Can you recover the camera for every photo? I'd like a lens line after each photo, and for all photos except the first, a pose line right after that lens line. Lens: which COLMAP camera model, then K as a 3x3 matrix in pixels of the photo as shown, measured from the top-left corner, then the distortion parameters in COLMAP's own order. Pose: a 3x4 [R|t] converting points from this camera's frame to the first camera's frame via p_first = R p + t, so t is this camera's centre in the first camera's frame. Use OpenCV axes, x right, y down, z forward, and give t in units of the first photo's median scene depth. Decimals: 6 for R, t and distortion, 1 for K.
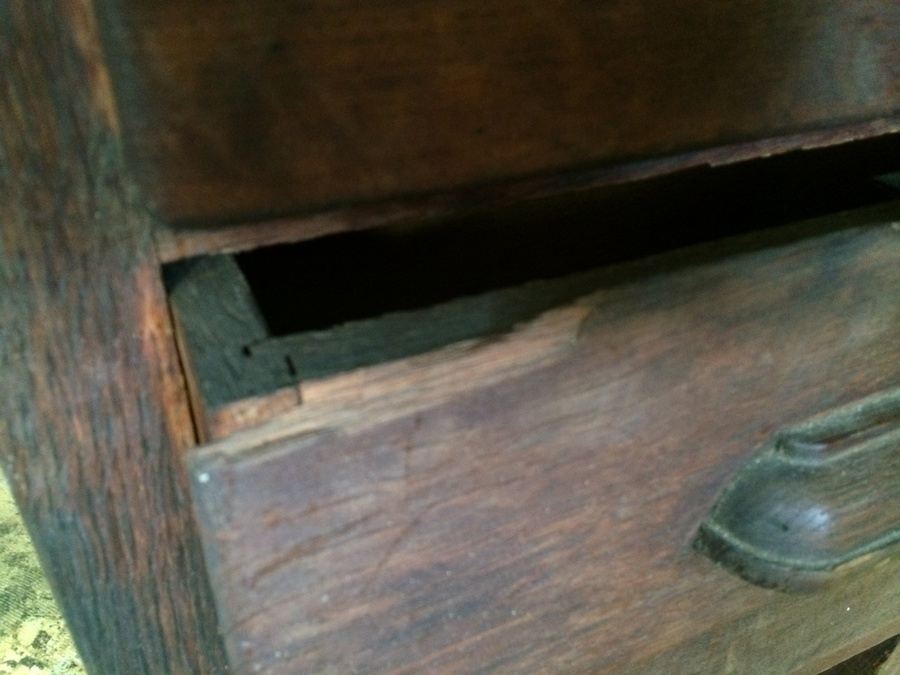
lens RADIAL K [[776.7, 0, 446.7], [0, 776.7, 342.5], [0, 0, 1]] dist [0.075212, -0.112904]
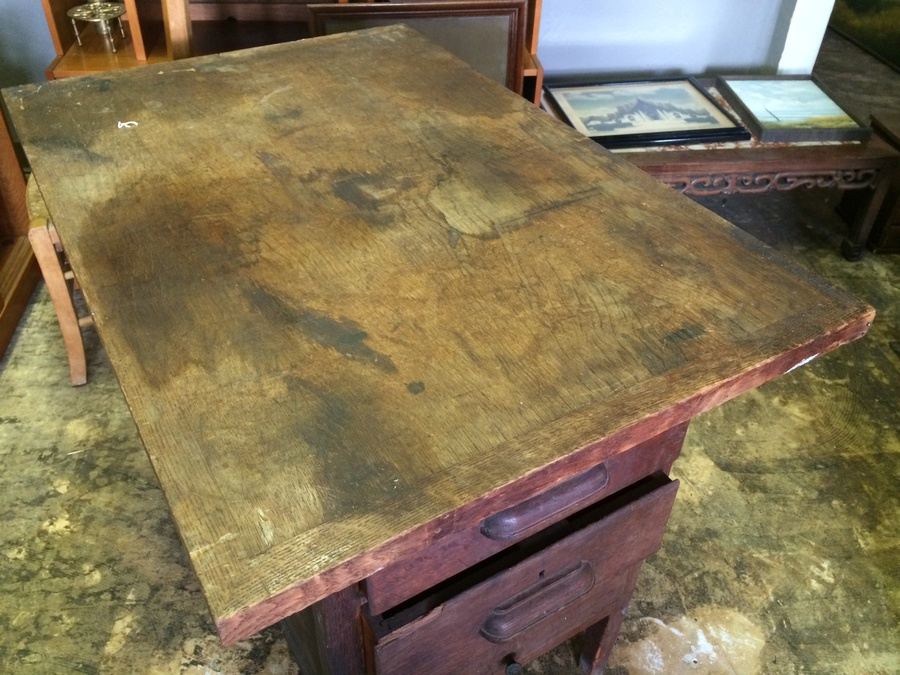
lens RADIAL K [[776.7, 0, 446.1], [0, 776.7, 336.7], [0, 0, 1]] dist [0.075212, -0.112904]
pose [[0.993835, -0.077632, 0.079152, -0.059635], [0.071264, 0.994217, 0.080334, -1.692592], [-0.084931, -0.074198, 0.993620, -3.066035]]
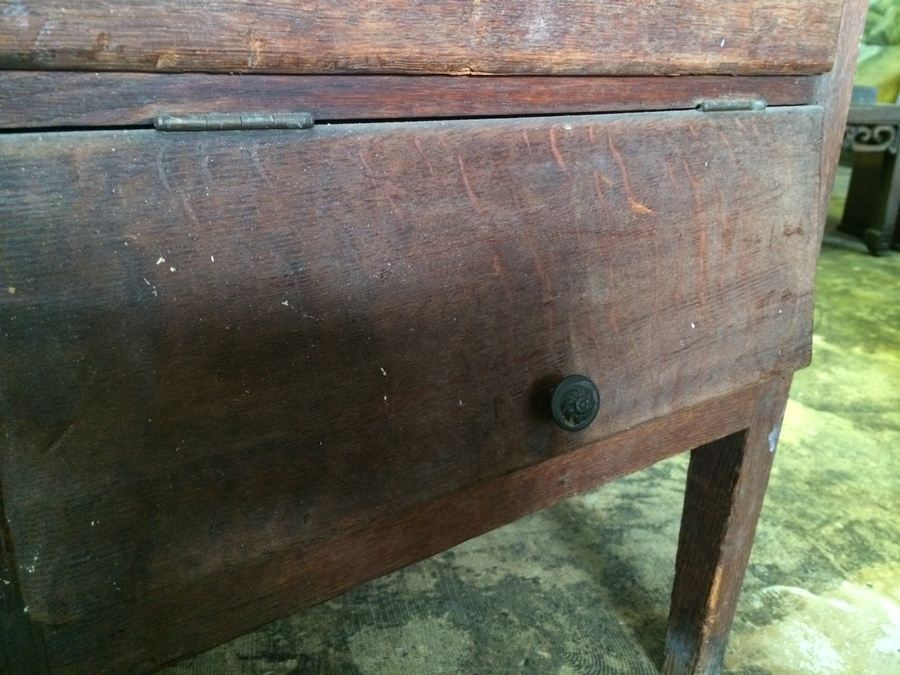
lens RADIAL K [[776.7, 0, 452.0], [0, 776.7, 335.5], [0, 0, 1]] dist [0.075212, -0.112904]
pose [[0.979763, -0.063368, 0.189868, 0.116379], [0.110246, 0.962558, -0.247645, 1.120774], [-0.167066, 0.263566, 0.950064, 0.229443]]
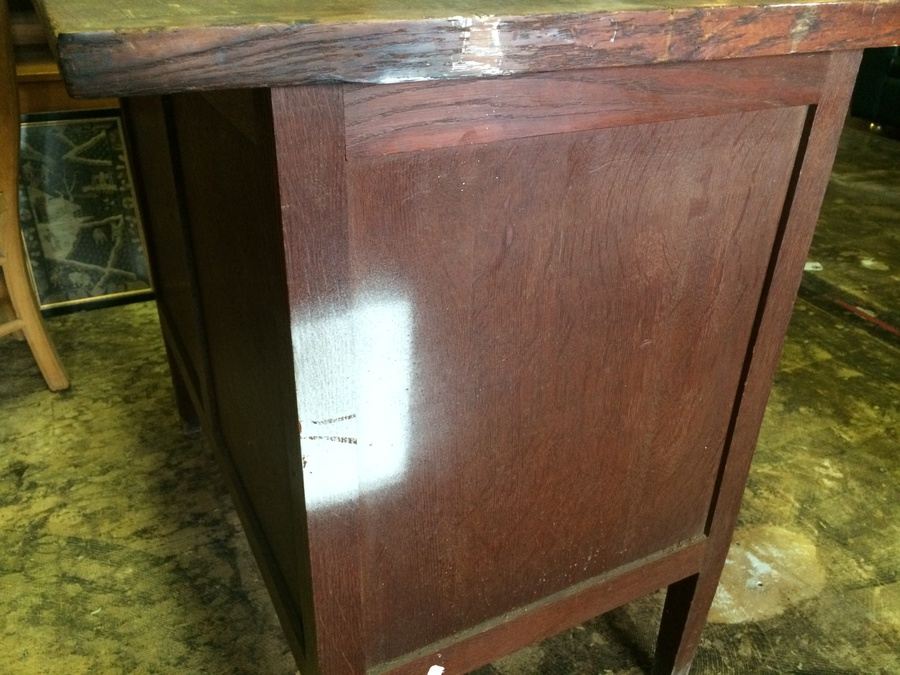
lens RADIAL K [[776.7, 0, 443.9], [0, 776.7, 337.8], [0, 0, 1]] dist [0.075212, -0.112904]
pose [[0.901949, -0.220621, 0.371235, -1.422616], [0.255065, 0.965842, -0.045715, -0.303847], [-0.348468, 0.135922, 0.927413, -1.523235]]
